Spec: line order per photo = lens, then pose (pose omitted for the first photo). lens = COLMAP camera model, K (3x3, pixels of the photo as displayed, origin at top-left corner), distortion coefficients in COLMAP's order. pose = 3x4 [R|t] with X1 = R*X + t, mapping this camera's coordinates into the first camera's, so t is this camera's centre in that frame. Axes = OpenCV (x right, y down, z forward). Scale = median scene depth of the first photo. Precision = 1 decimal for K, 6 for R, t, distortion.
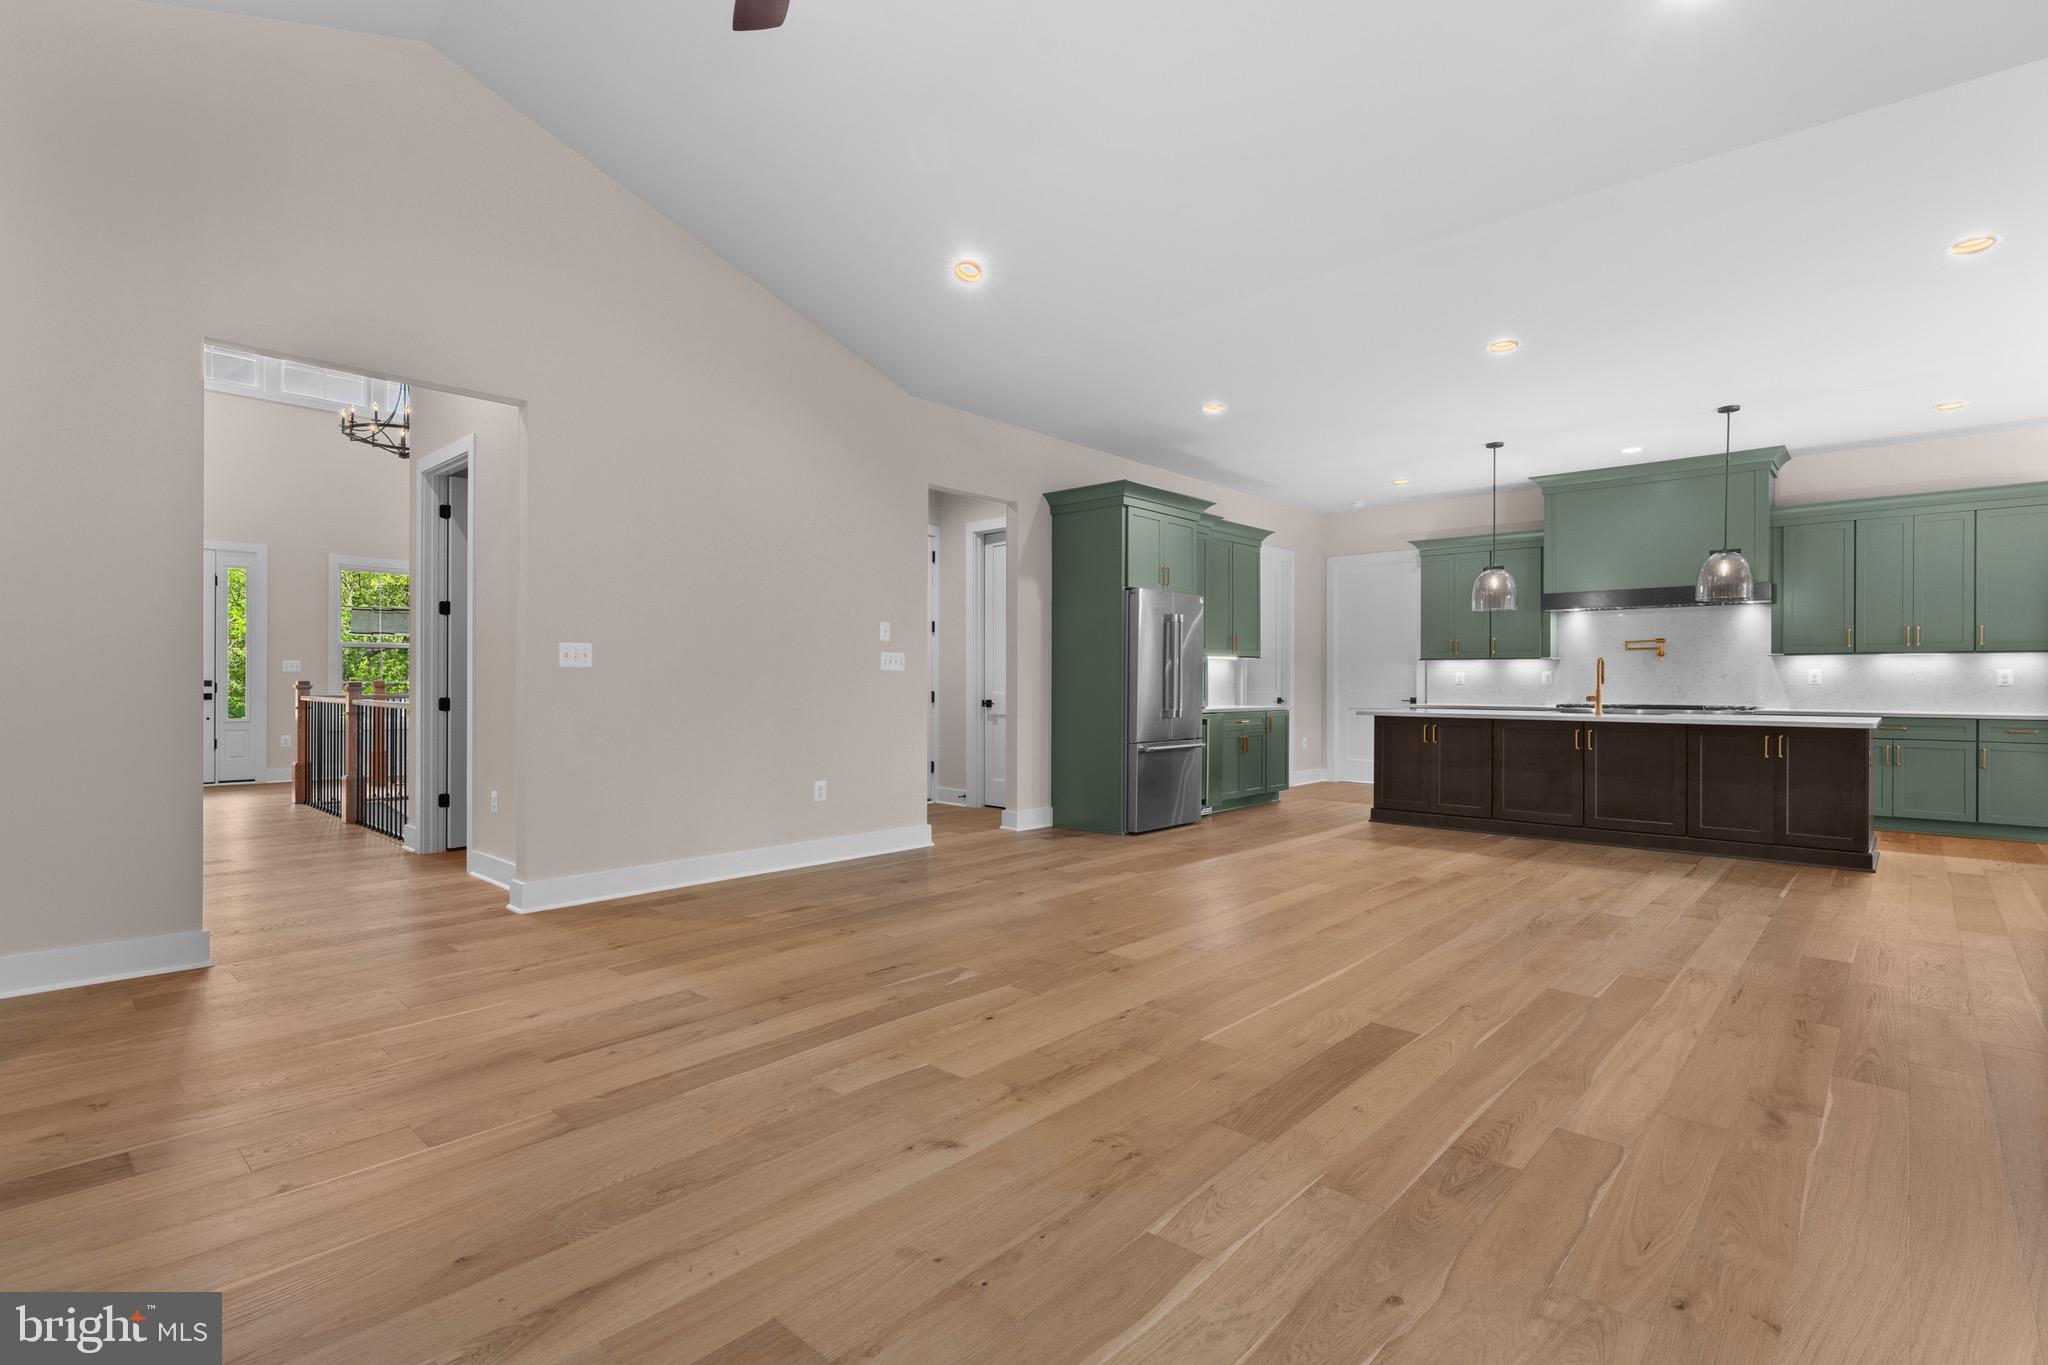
lens RADIAL K [[965.5, 0, 1024.0], [0, 965.5, 682.5], [0, 0, 1]] dist [-0.003027, -0.000483]
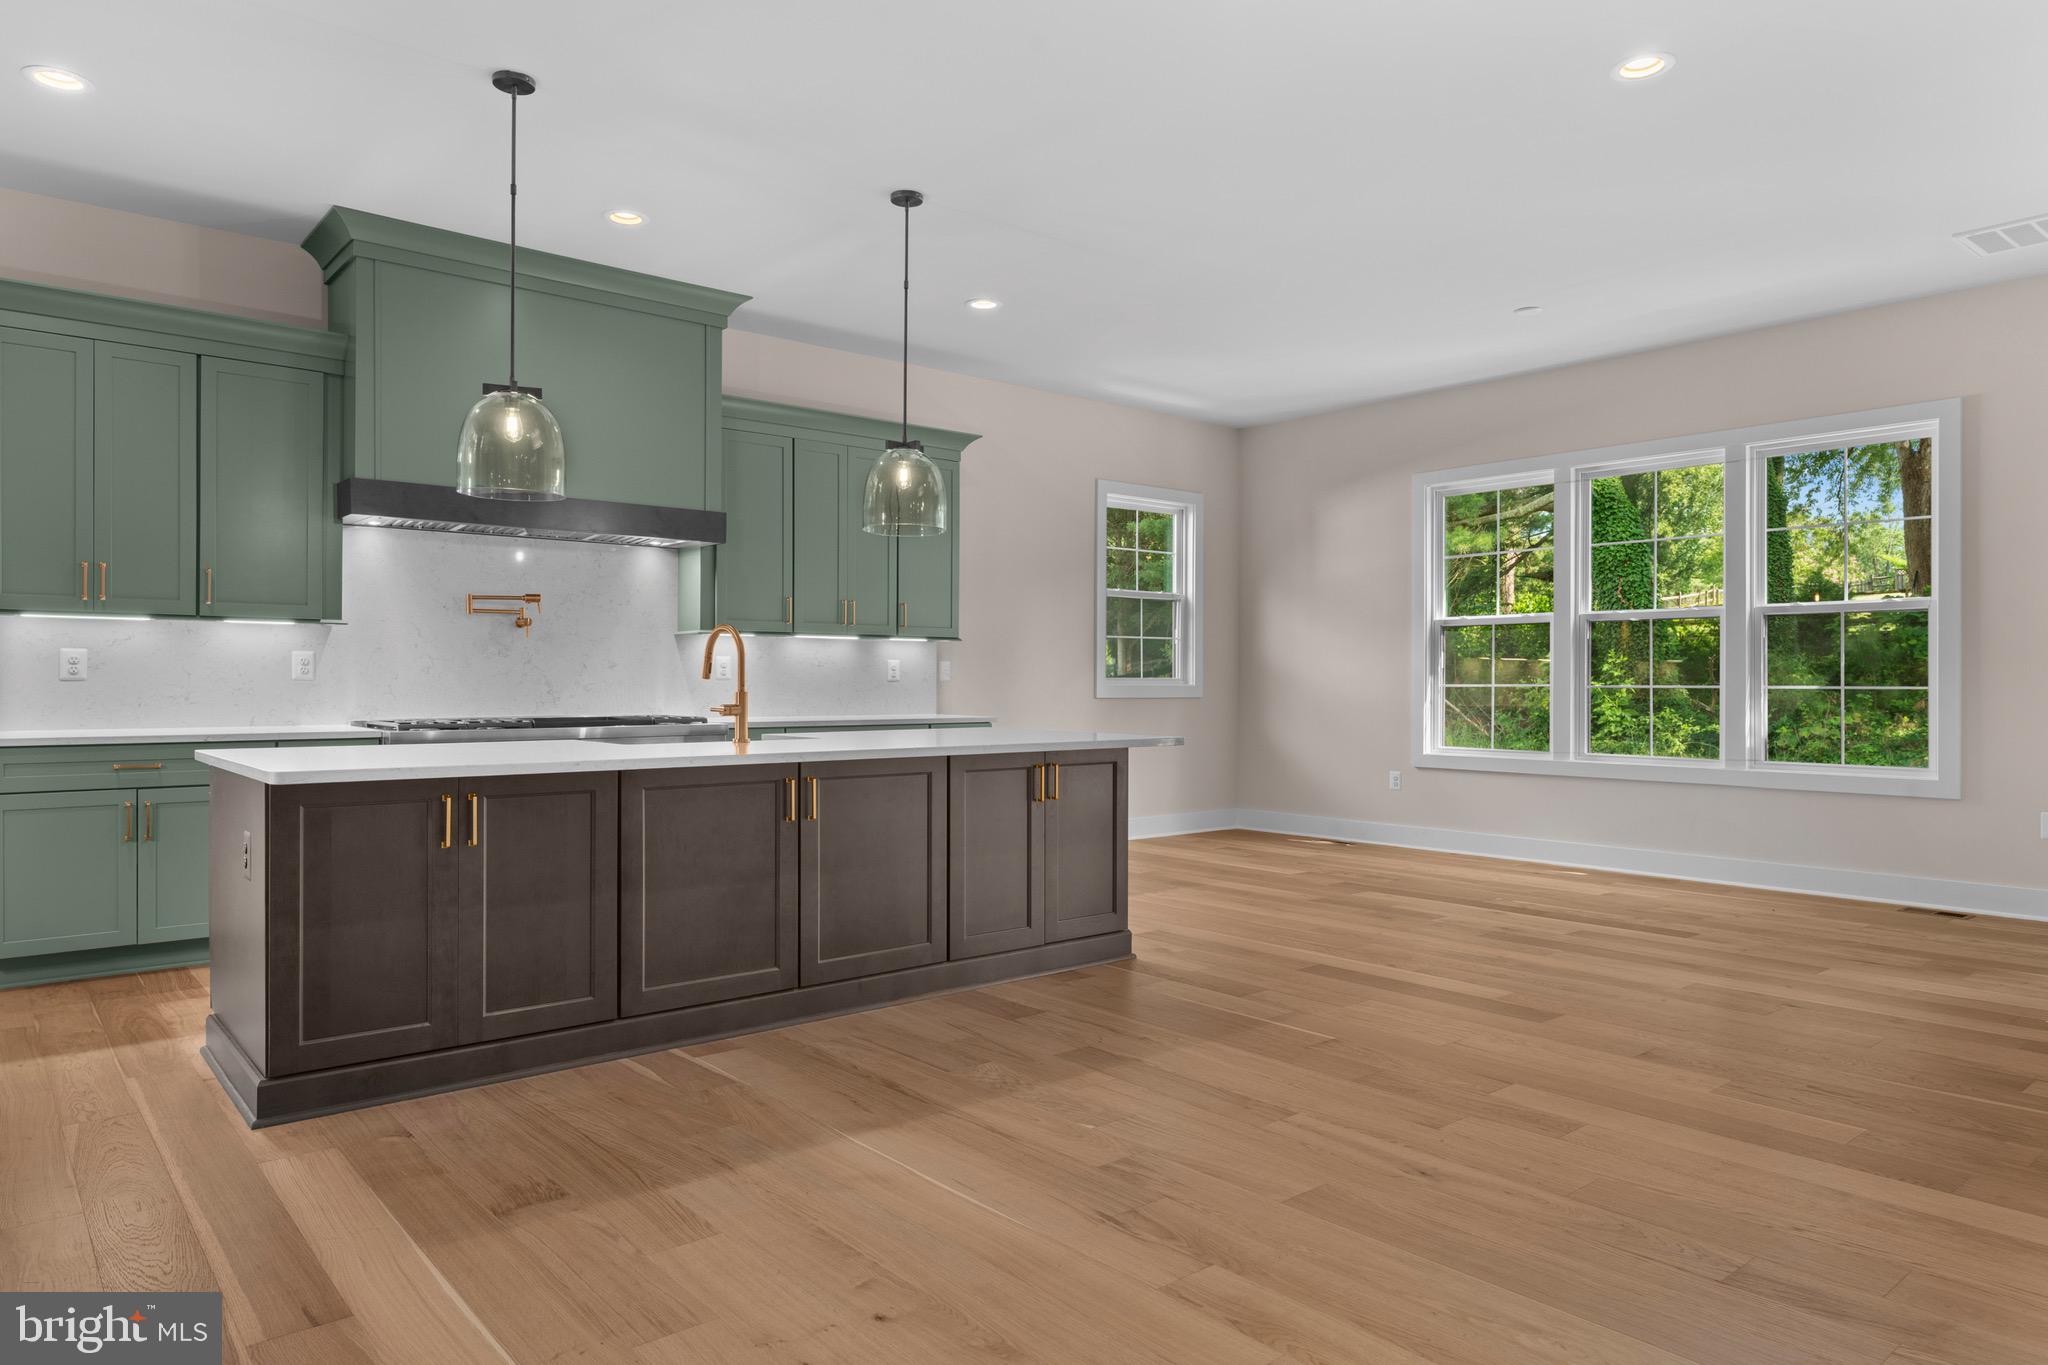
lens RADIAL K [[1276.5, 0, 1024.0], [0, 1276.5, 682.5], [0, 0, 1]] dist [-0.002071, -0.000254]
pose [[0.133347, -0.004595, 0.991059, -0.009957], [-0.001685, 0.999987, 0.004863, -0.000241], [-0.991068, -0.002318, 0.133337, 0.683952]]
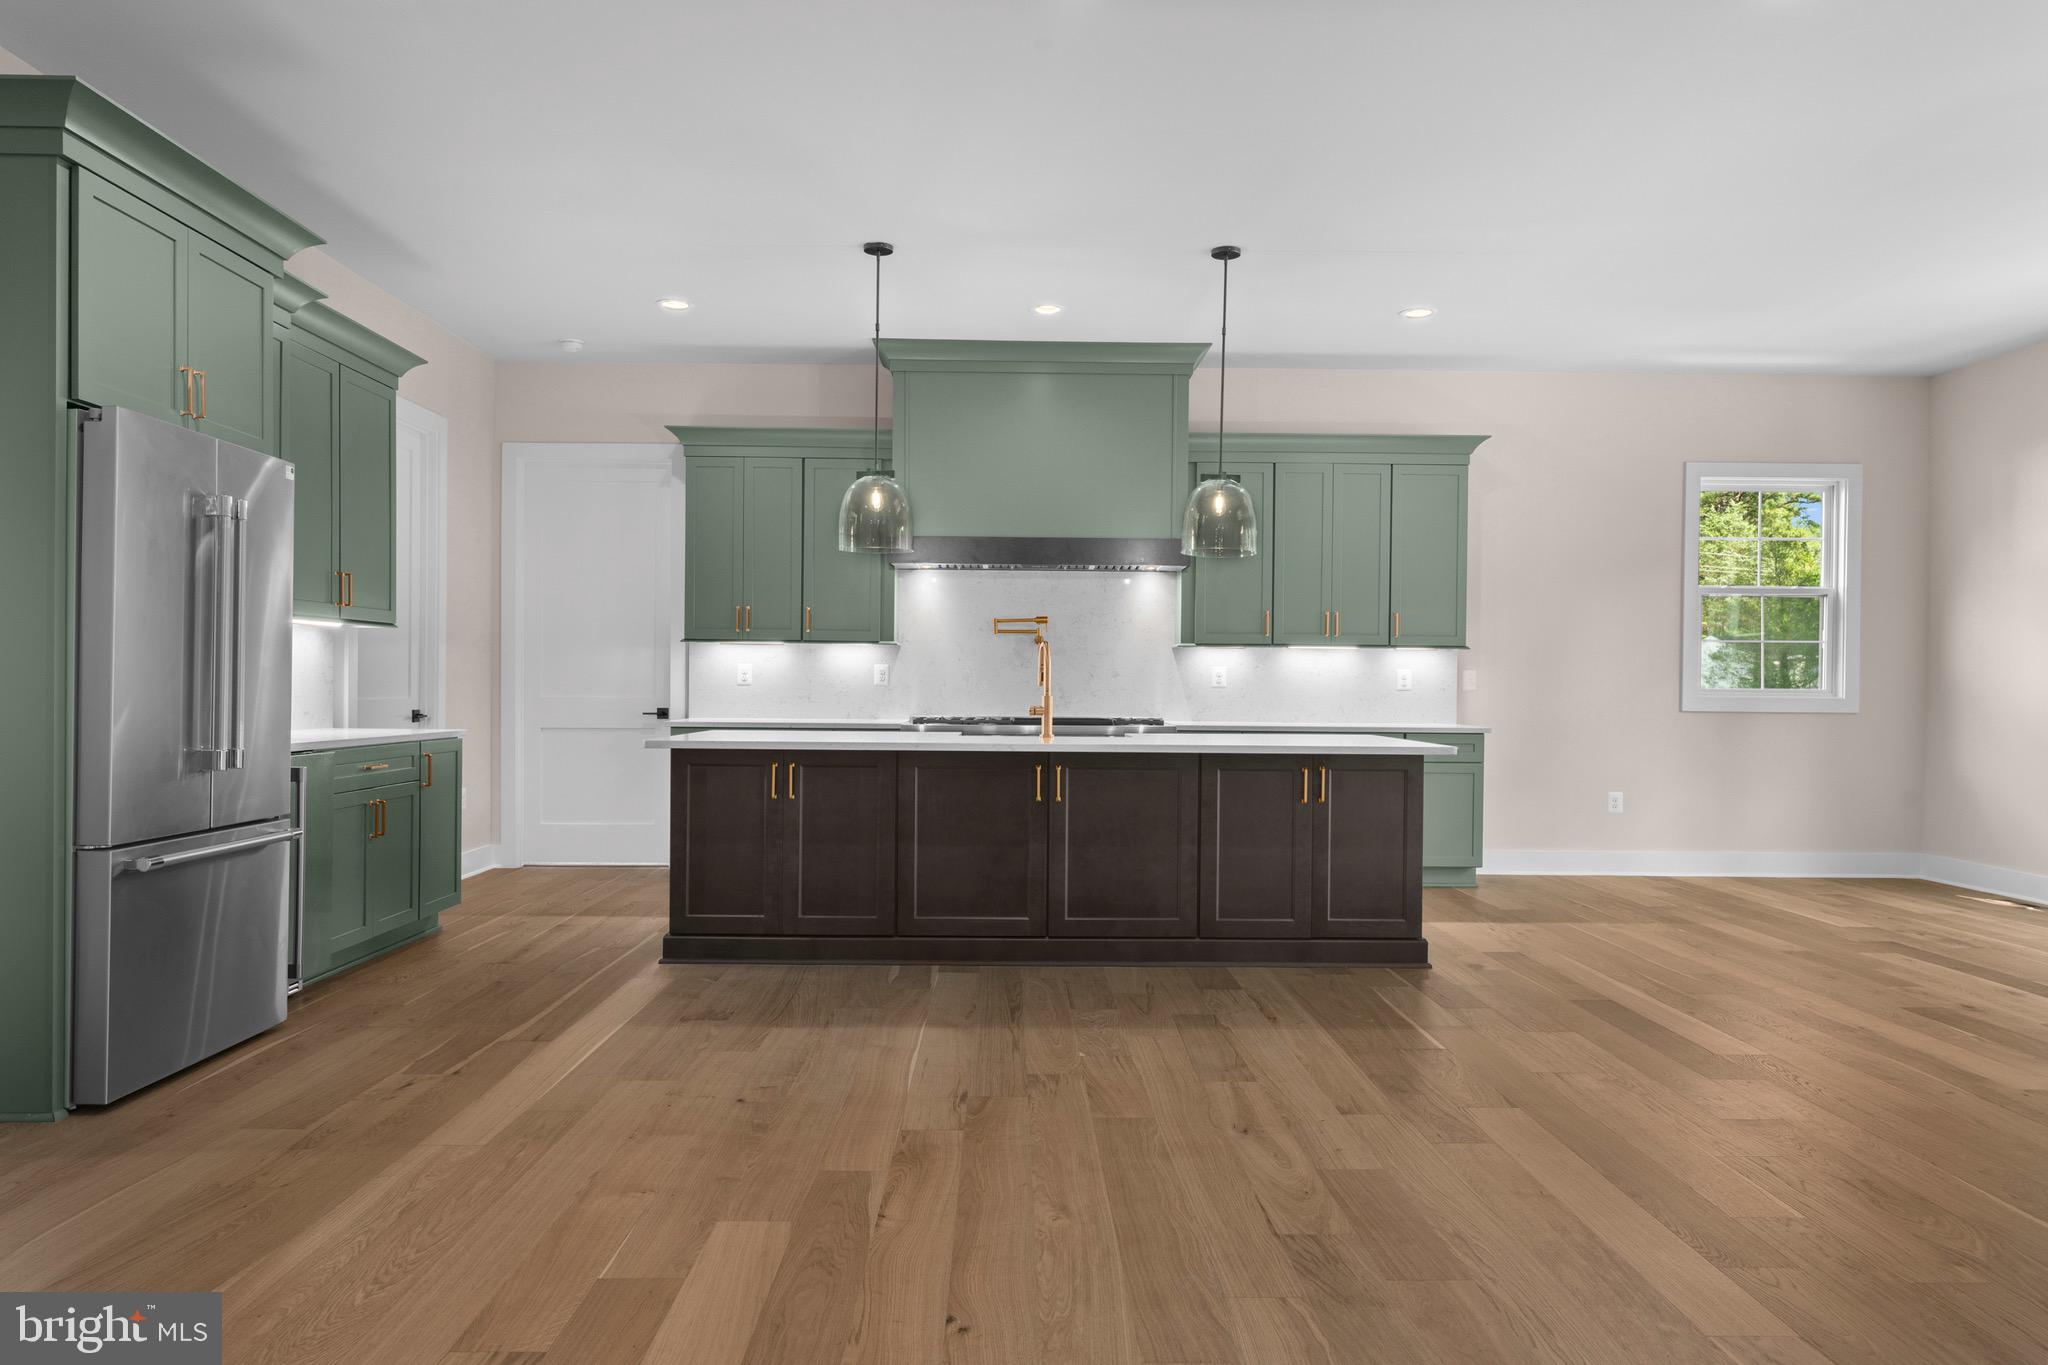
lens RADIAL K [[1354.1, 0, 1024.0], [0, 1354.1, 682.5], [0, 0, 1]] dist [0.000470, 0.002625]
pose [[0.729608, 0.005053, 0.683847, 0.020914], [-0.005828, 0.999982, -0.001171, 0.000629], [-0.683841, -0.003131, 0.729624, 0.360684]]
